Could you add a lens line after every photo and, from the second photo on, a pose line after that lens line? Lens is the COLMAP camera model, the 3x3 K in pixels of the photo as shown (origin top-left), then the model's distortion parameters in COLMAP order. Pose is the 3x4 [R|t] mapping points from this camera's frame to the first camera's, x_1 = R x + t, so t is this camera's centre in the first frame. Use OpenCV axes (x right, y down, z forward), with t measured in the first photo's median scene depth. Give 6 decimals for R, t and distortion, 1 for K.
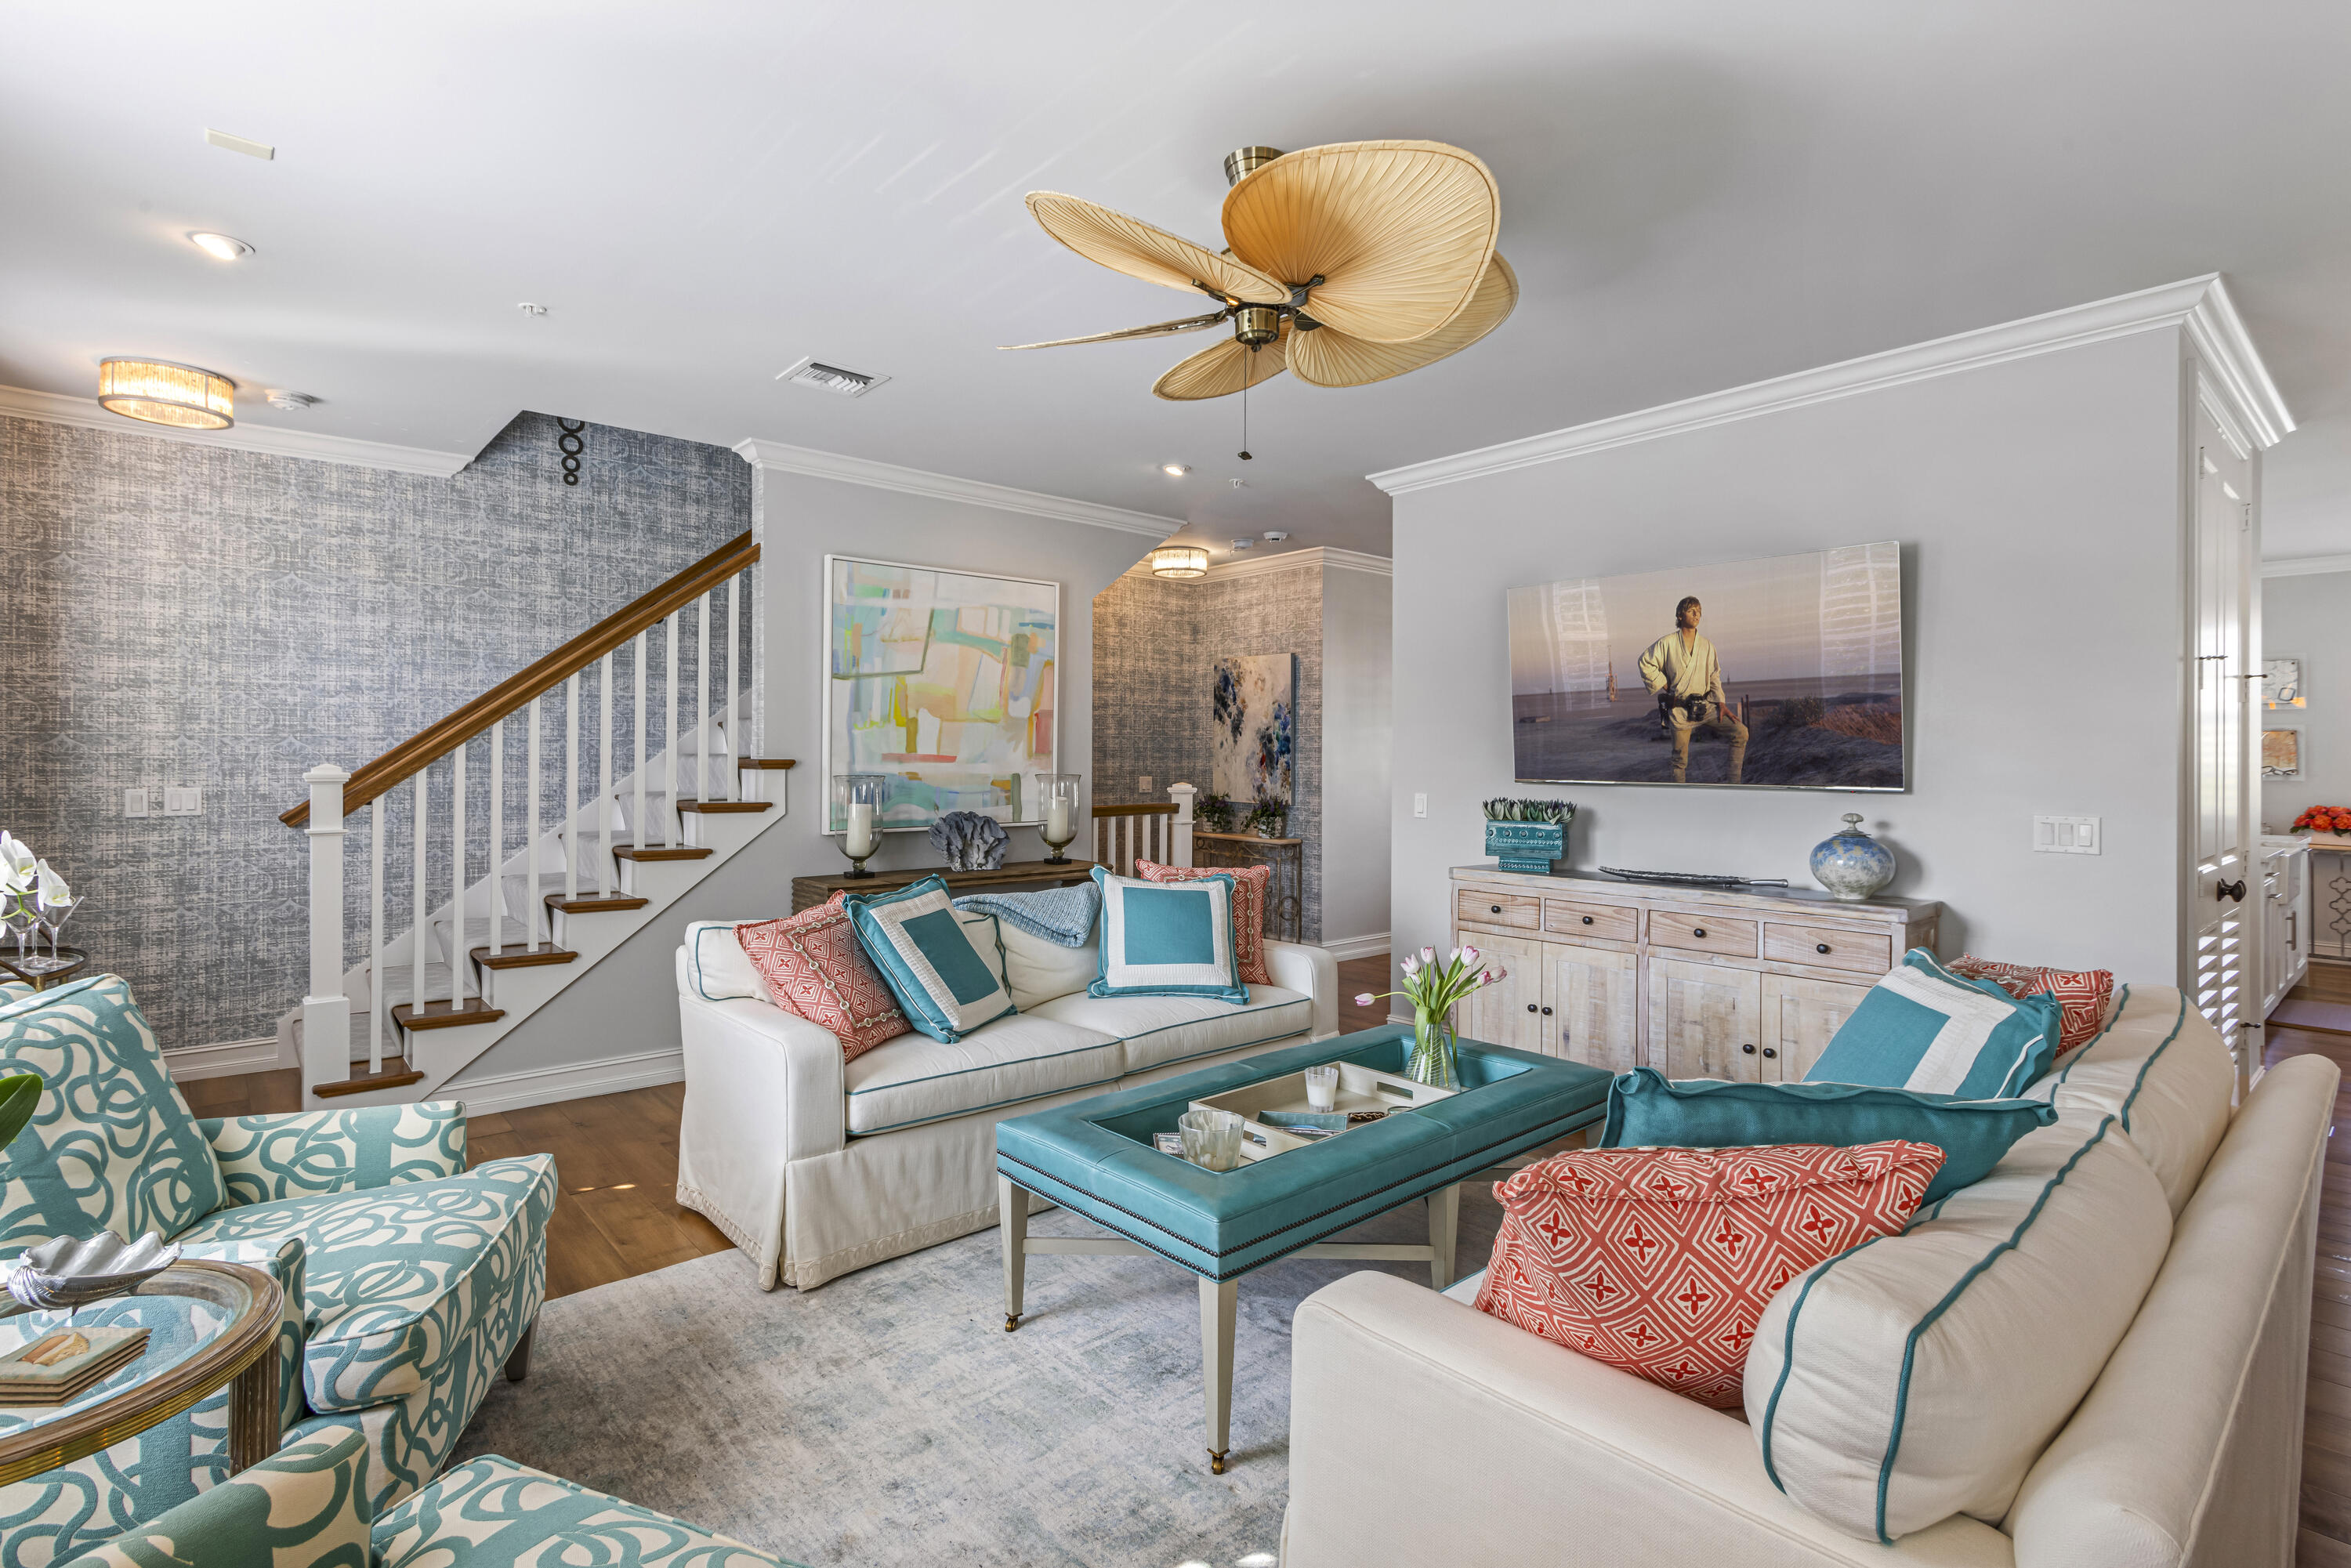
lens RADIAL K [[1122.6, 0, 1161.7], [0, 1122.6, 778.7], [0, 0, 1]] dist [-0.004339, 0.006812]
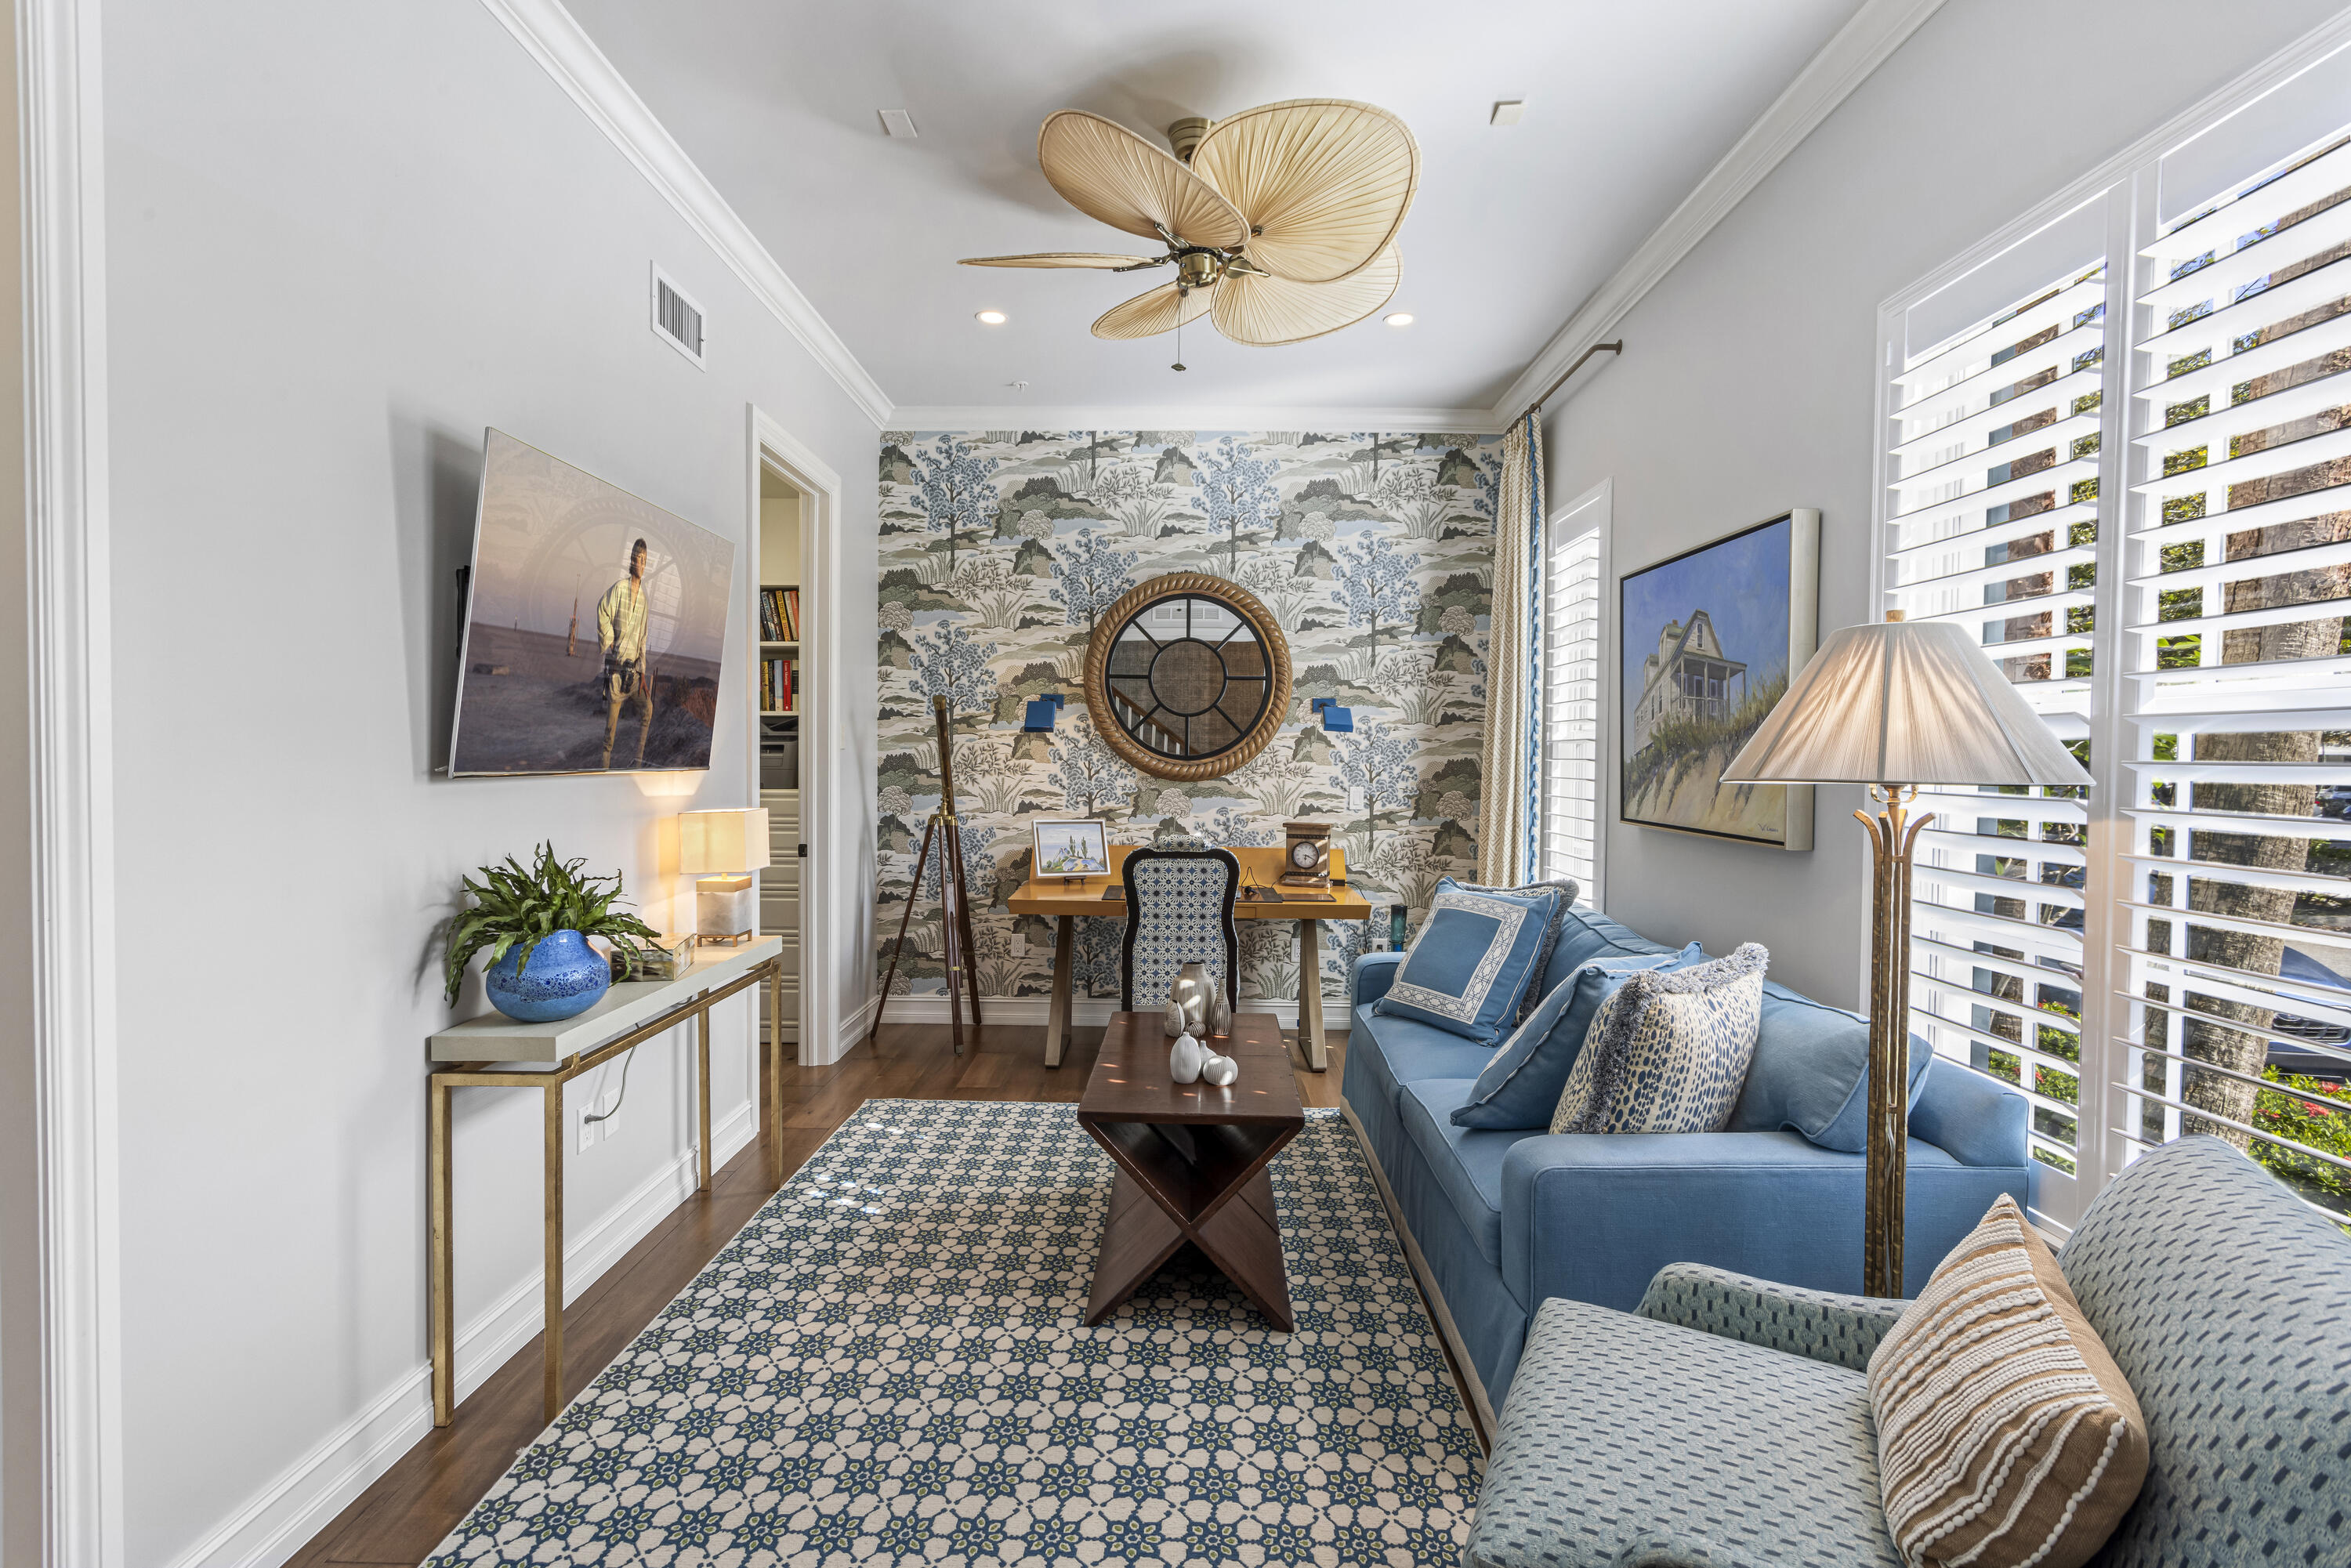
lens RADIAL K [[1122.6, 0, 1161.7], [0, 1122.6, 778.7], [0, 0, 1]] dist [-0.004339, 0.006812]
pose [[-0.744286, -0.026419, 0.667338, -0.274711], [-0.003058, 0.999342, 0.036151, -0.016122], [-0.667854, 0.024866, -0.743877, 1.066936]]
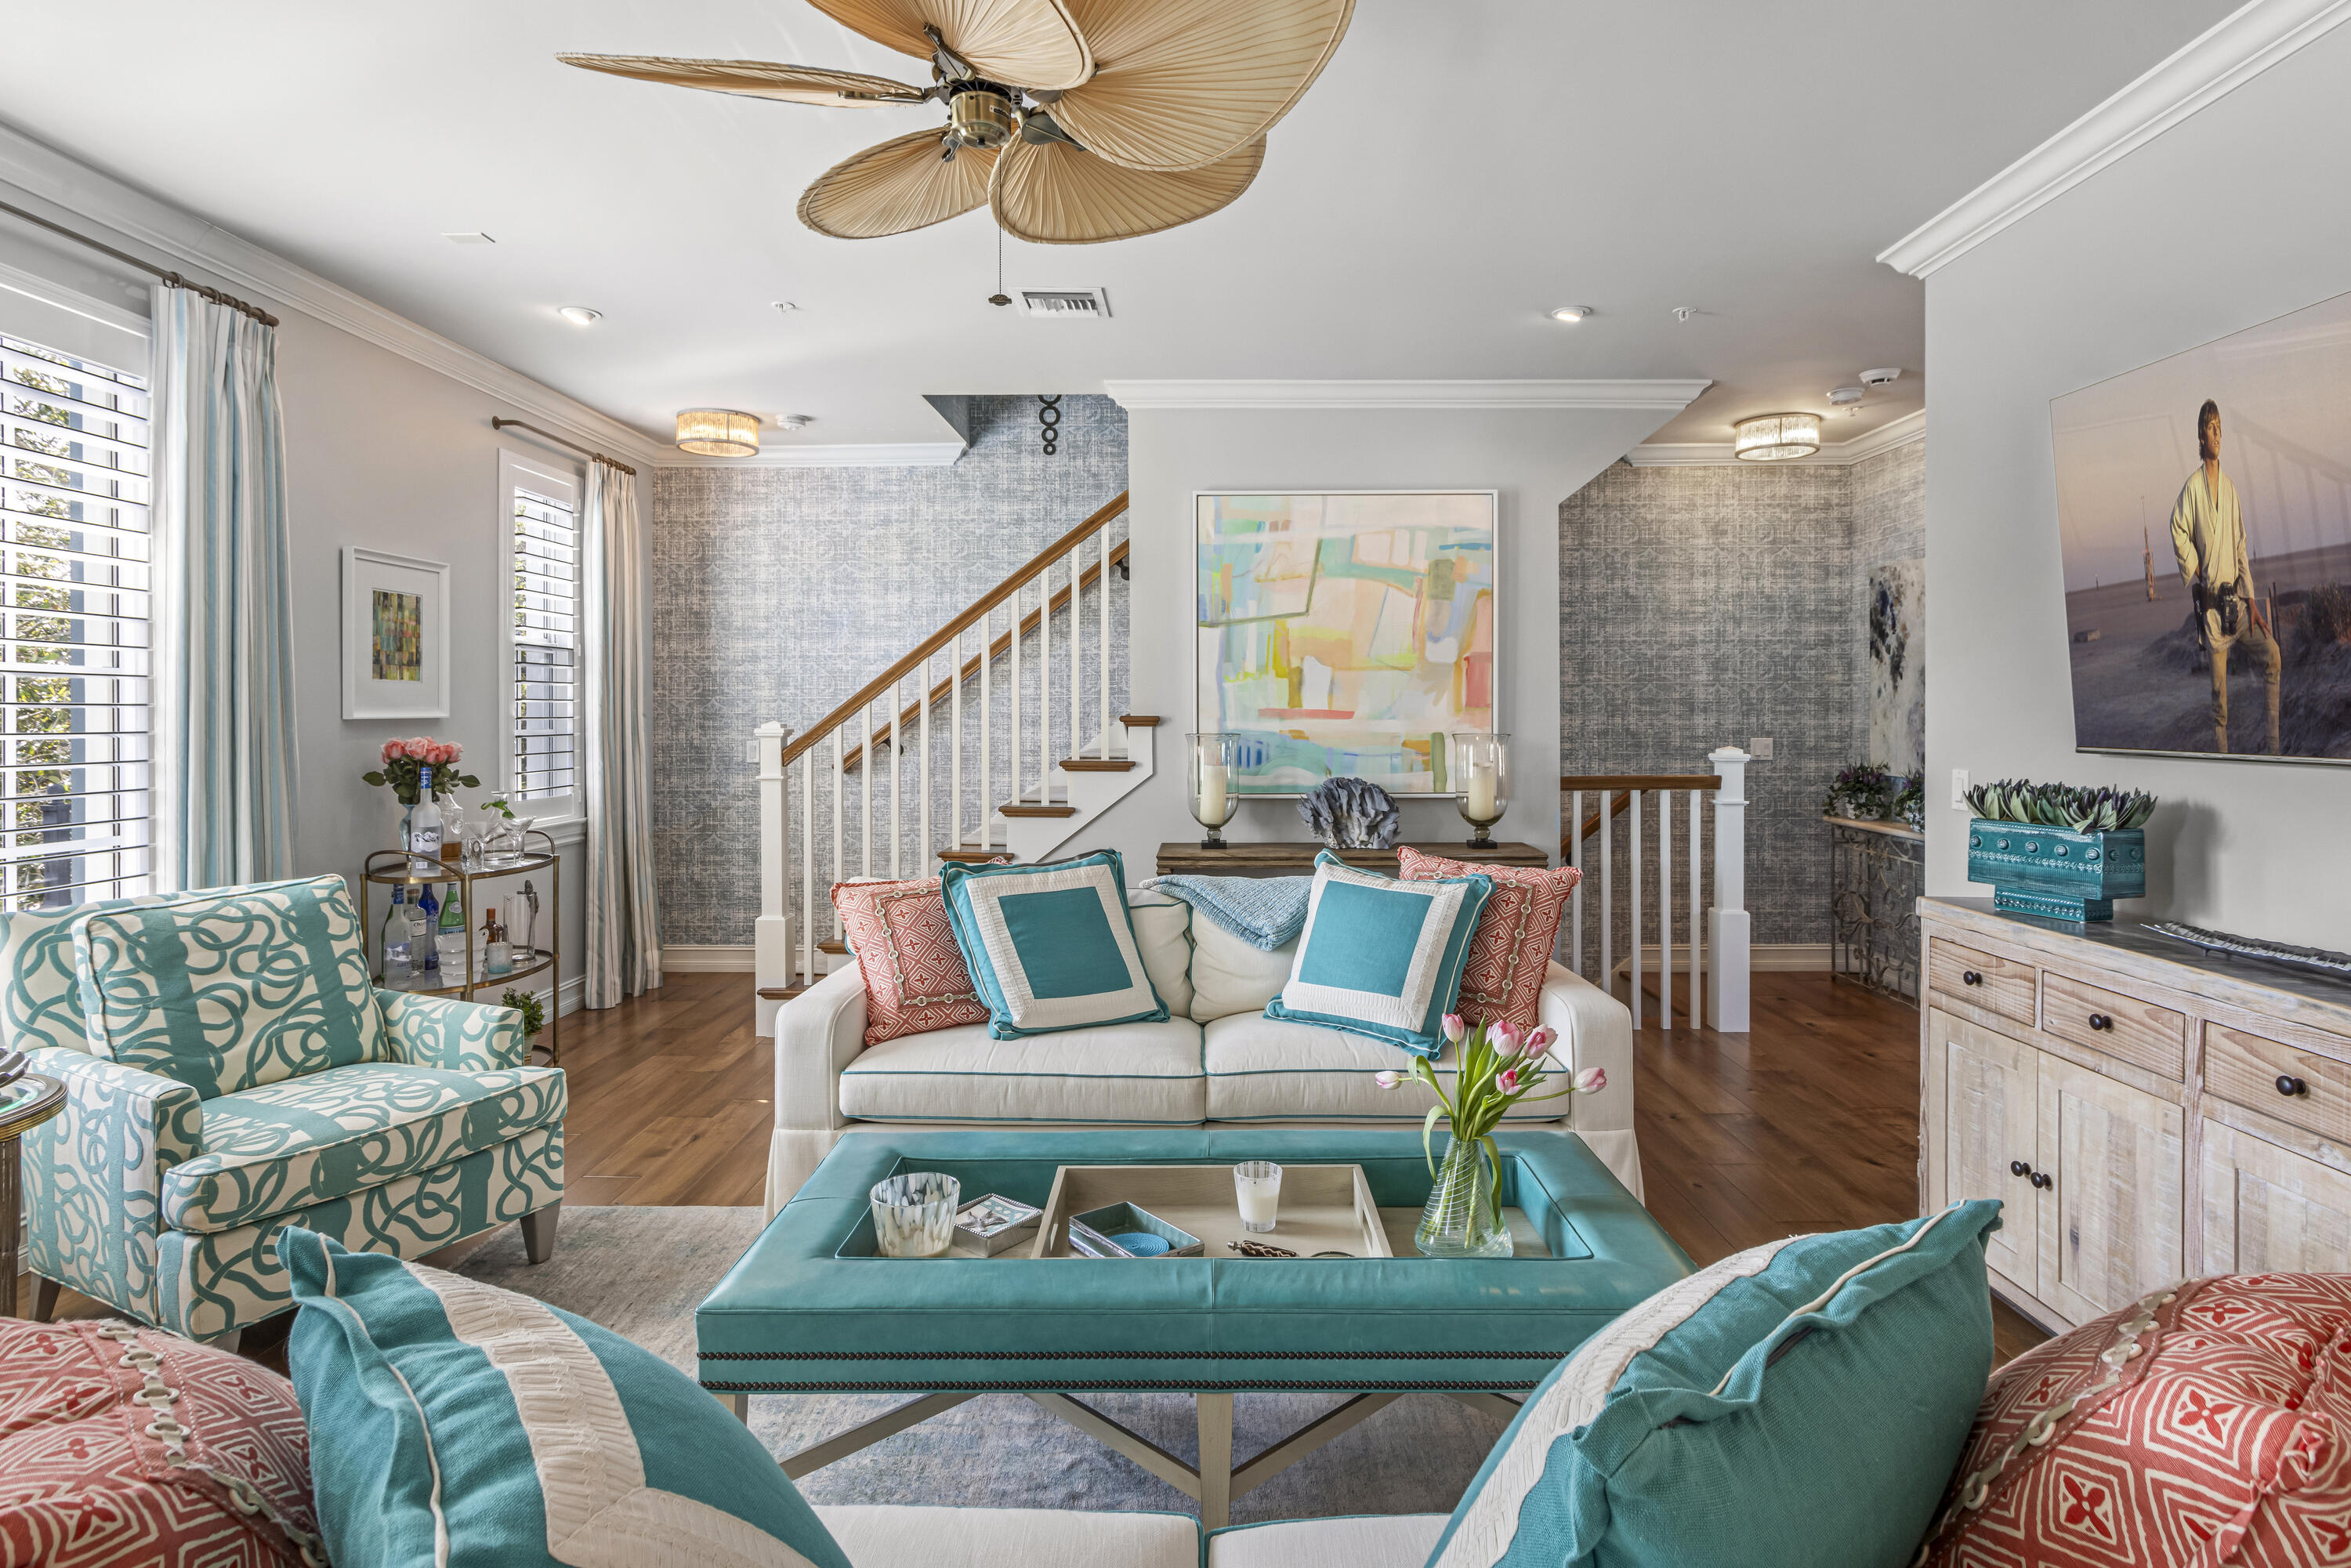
lens RADIAL K [[1227.3, 0, 1184.7], [0, 1227.3, 737.9], [0, 0, 1]] dist [-0.010284, 0.011941]
pose [[0.749867, 0.007958, -0.661541, 0.357059], [-0.007947, 0.999964, 0.003021, -0.002255], [0.661541, 0.002992, 0.749903, 0.245380]]
